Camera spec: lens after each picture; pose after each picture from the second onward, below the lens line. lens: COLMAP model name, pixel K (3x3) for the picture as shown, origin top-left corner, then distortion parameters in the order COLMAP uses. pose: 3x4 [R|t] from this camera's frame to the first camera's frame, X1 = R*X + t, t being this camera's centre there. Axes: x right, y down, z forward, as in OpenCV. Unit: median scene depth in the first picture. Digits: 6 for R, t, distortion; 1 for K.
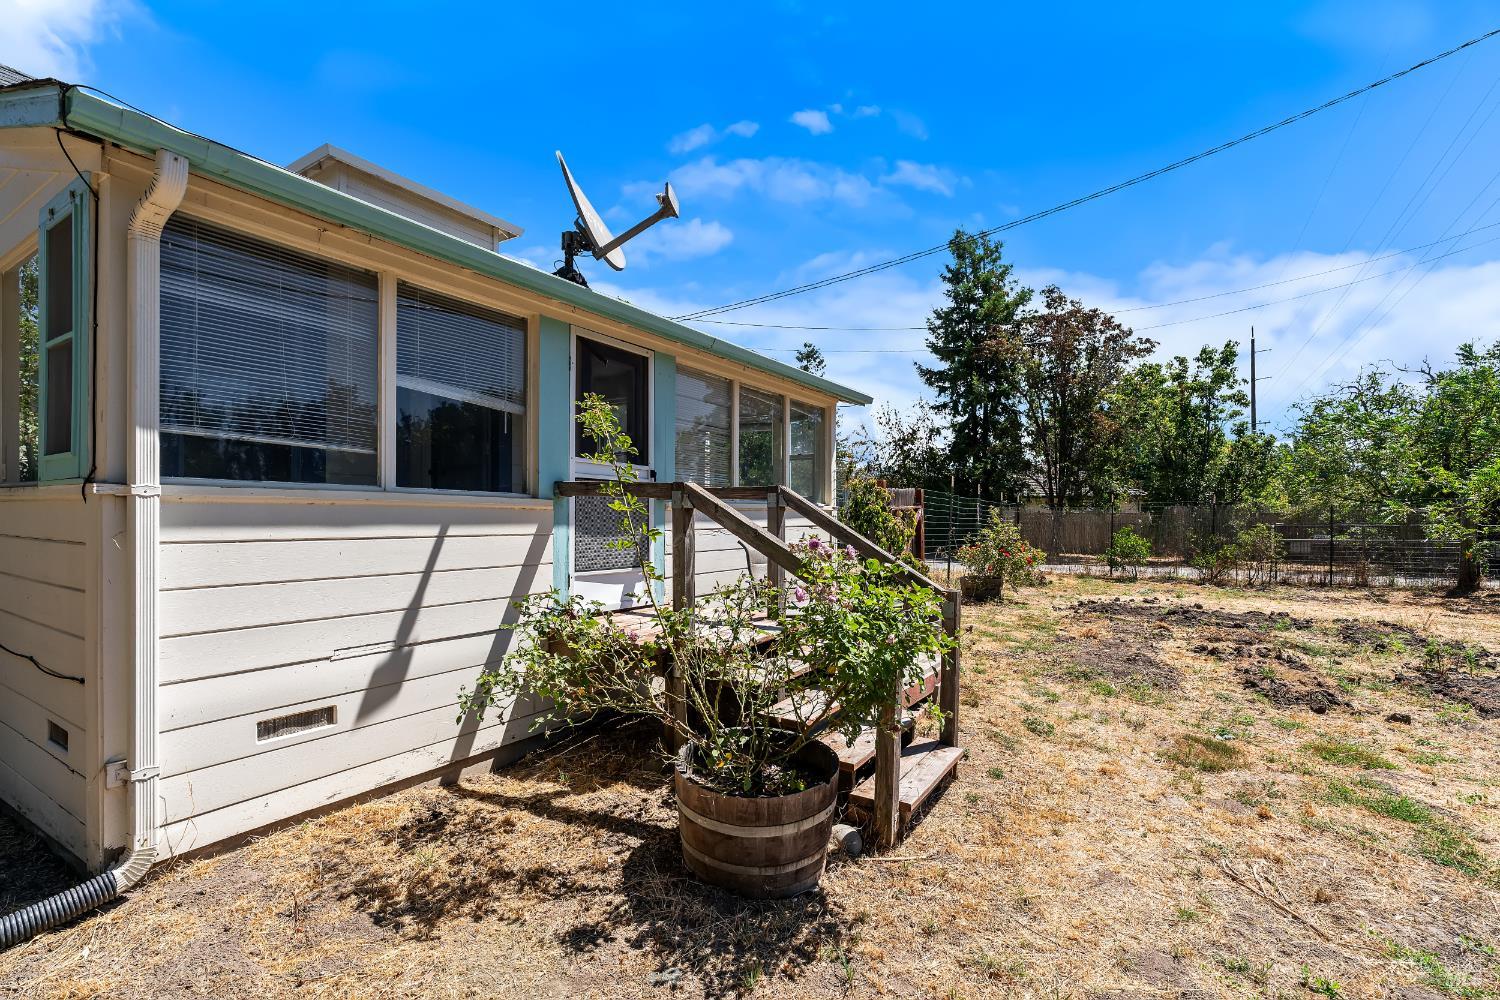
lens RADIAL K [[681.1, 0, 748.1], [0, 681.1, 509.2], [0, 0, 1]] dist [-0.001517, 0.000079]
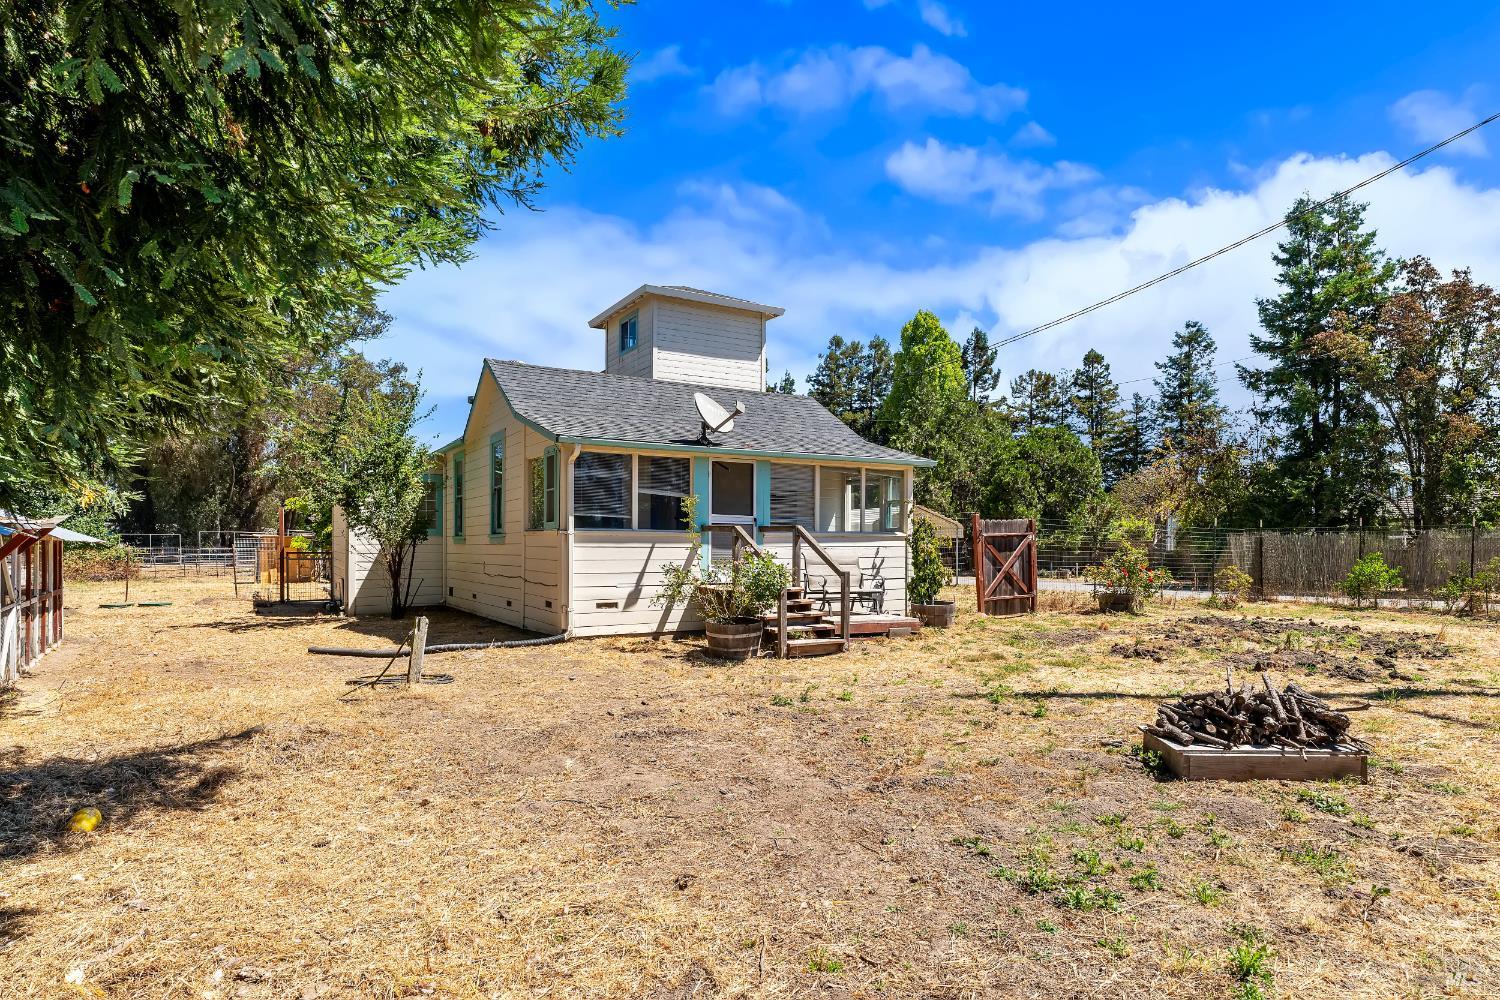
lens RADIAL K [[856.8, 0, 750.0], [0, 856.8, 500.0], [0, 0, 1]] dist [0.000276, 0.000067]
pose [[0.894282, -0.024653, -0.446824, 1.337531], [0.005147, 0.998982, -0.044818, 0.005970], [0.447474, 0.037780, 0.893499, -1.767592]]
